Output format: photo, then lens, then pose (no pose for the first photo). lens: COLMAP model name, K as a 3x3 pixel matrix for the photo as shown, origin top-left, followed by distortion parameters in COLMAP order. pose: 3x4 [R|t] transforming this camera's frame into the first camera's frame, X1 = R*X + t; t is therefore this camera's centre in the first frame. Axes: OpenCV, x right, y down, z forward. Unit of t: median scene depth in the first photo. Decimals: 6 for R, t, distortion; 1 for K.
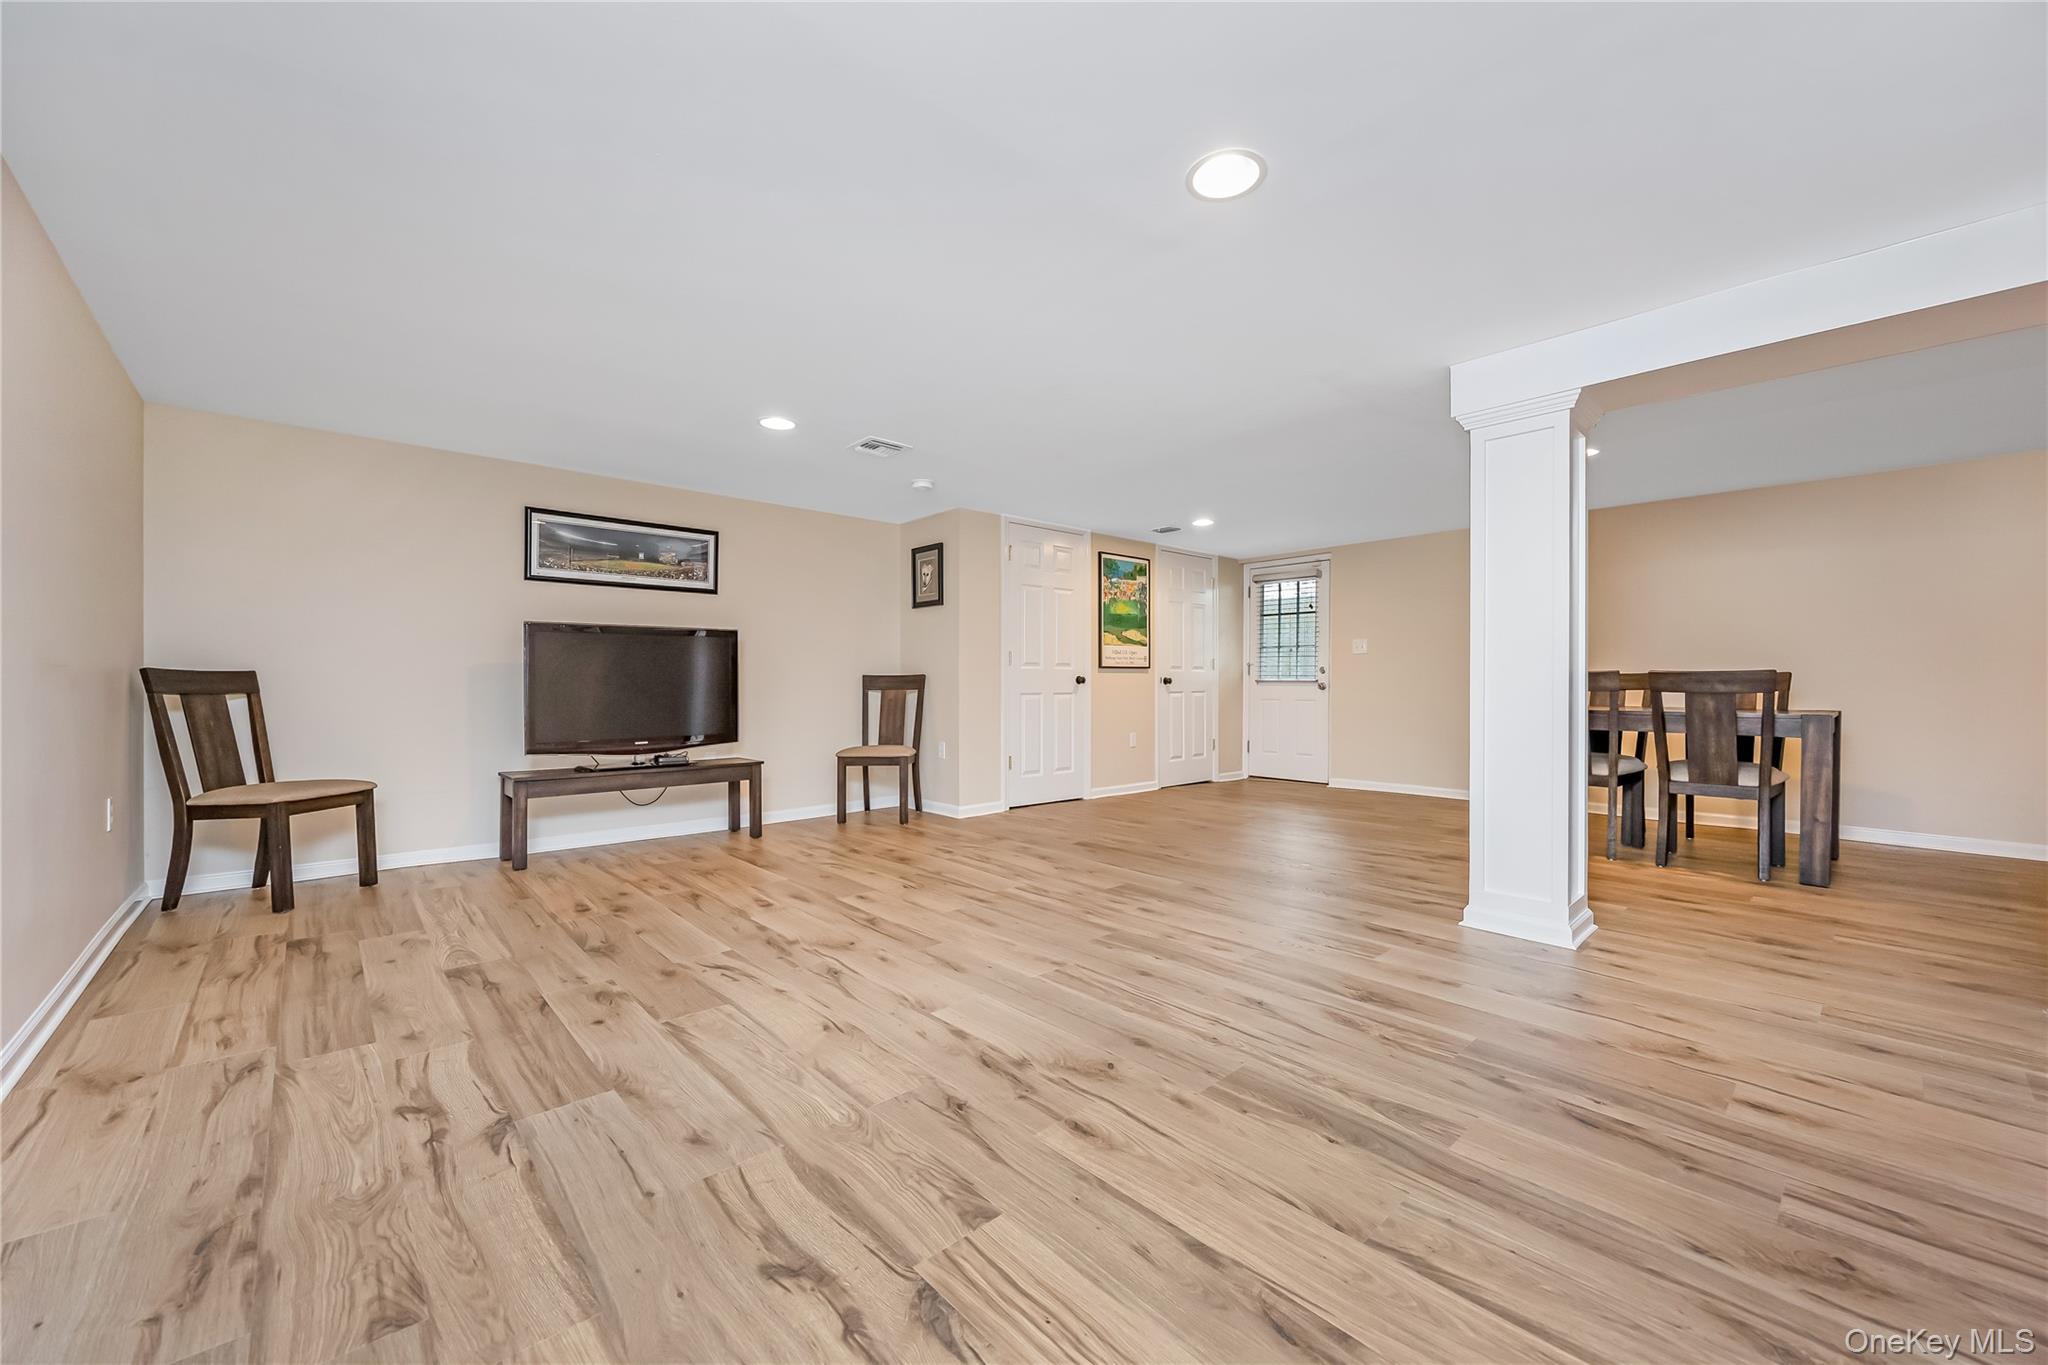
lens RADIAL K [[809.9, 0, 1042.8], [0, 809.9, 689.8], [0, 0, 1]] dist [0.003114, 0.000778]
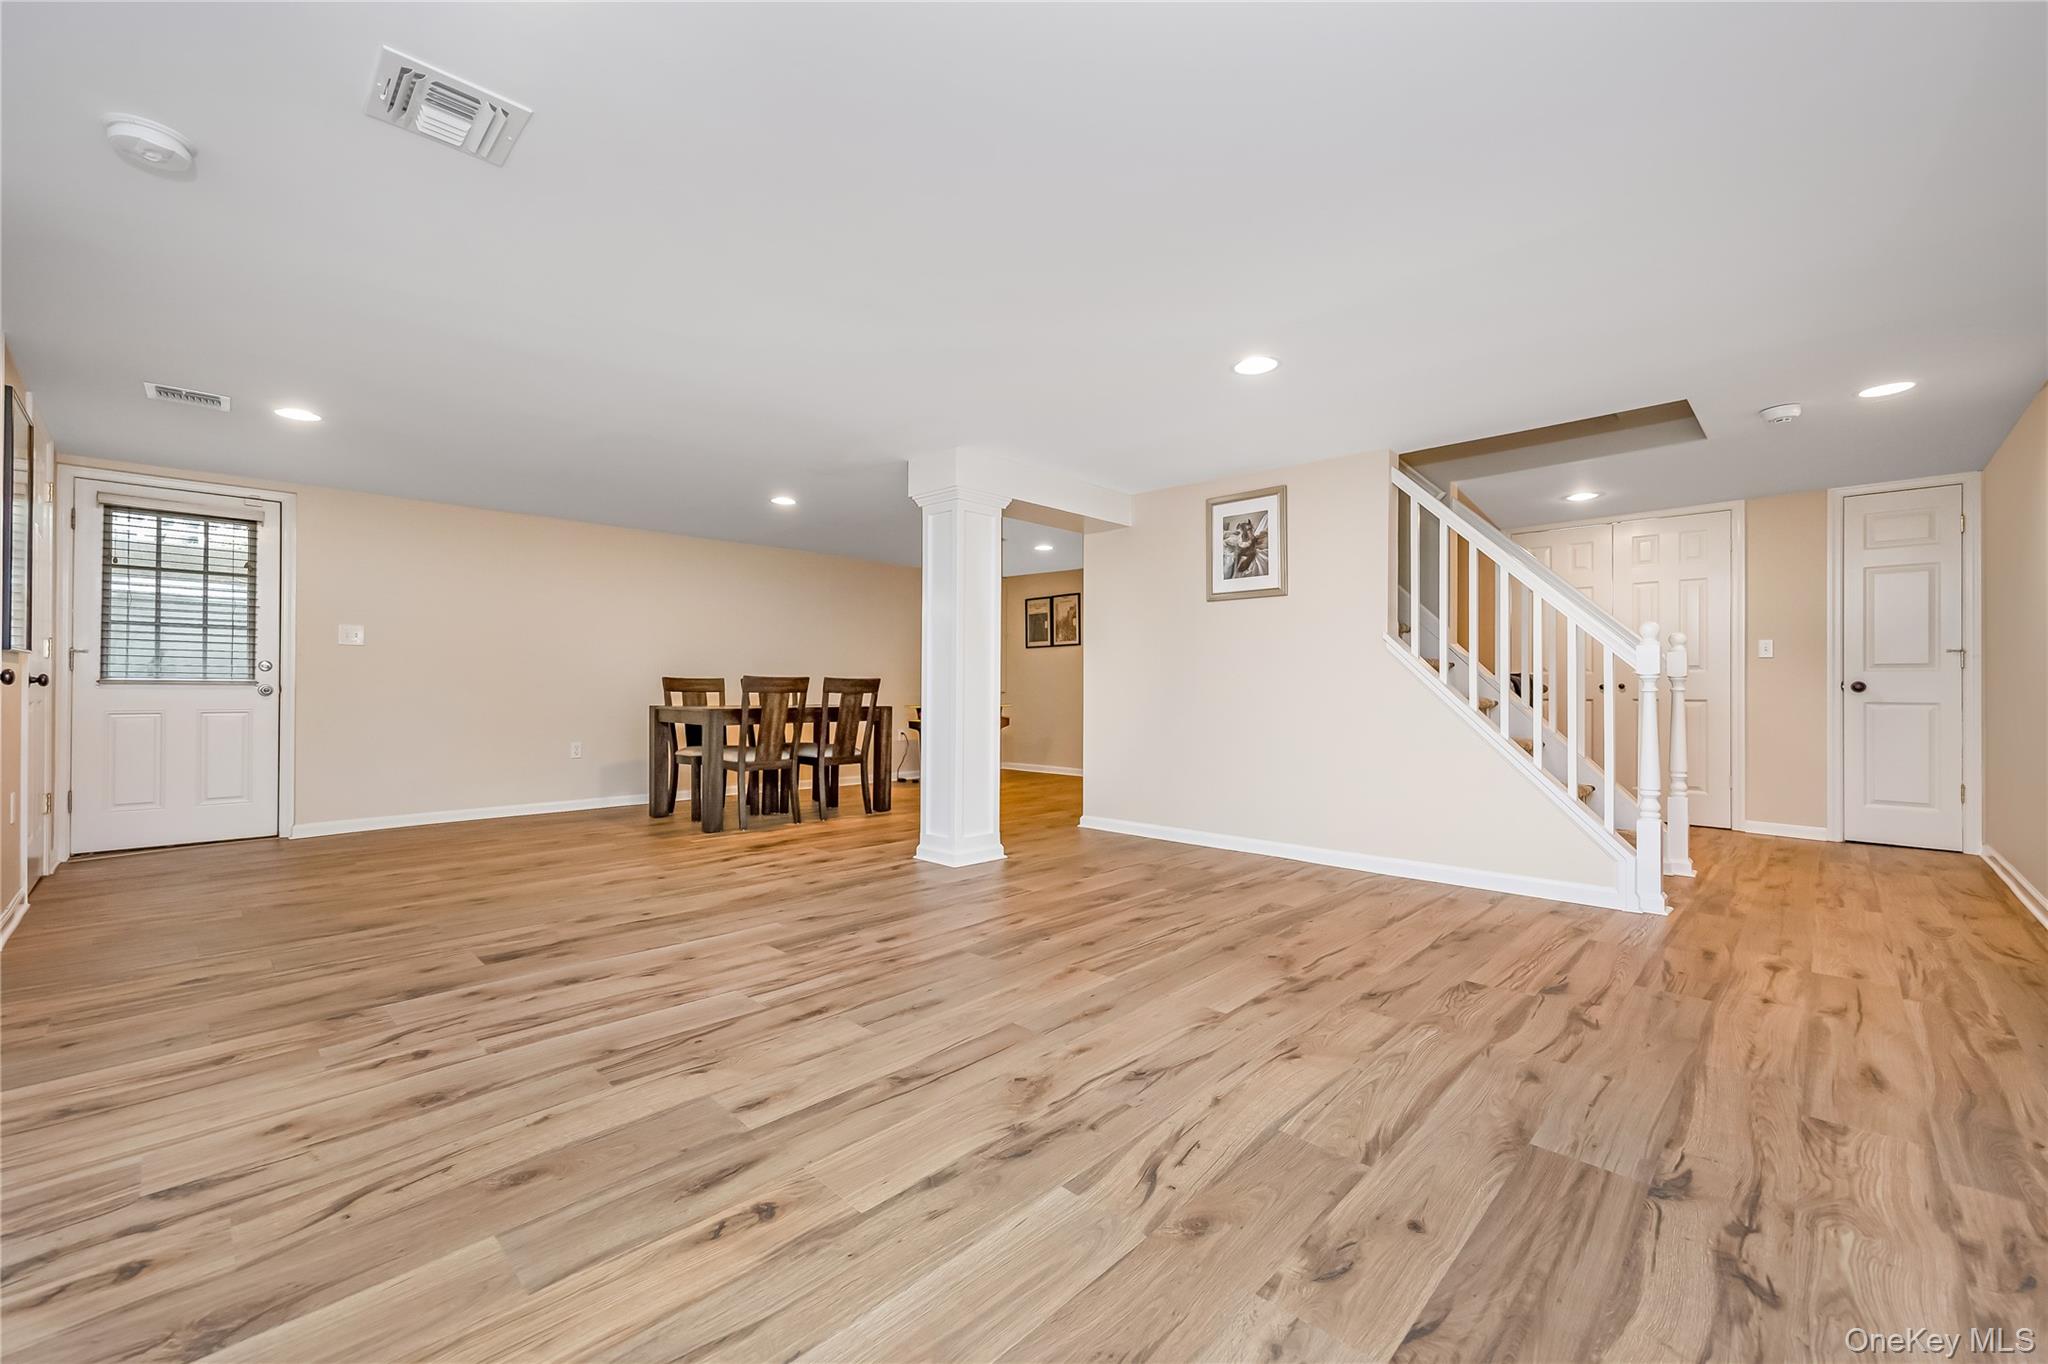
lens RADIAL K [[809.9, 0, 1042.2], [0, 809.9, 679.4], [0, 0, 1]] dist [0.003114, 0.000778]
pose [[-0.063811, 0.012185, 0.997888, -1.215565], [0.009452, 0.999888, -0.011605, -0.001503], [-0.997917, 0.008691, -0.063919, 1.393641]]
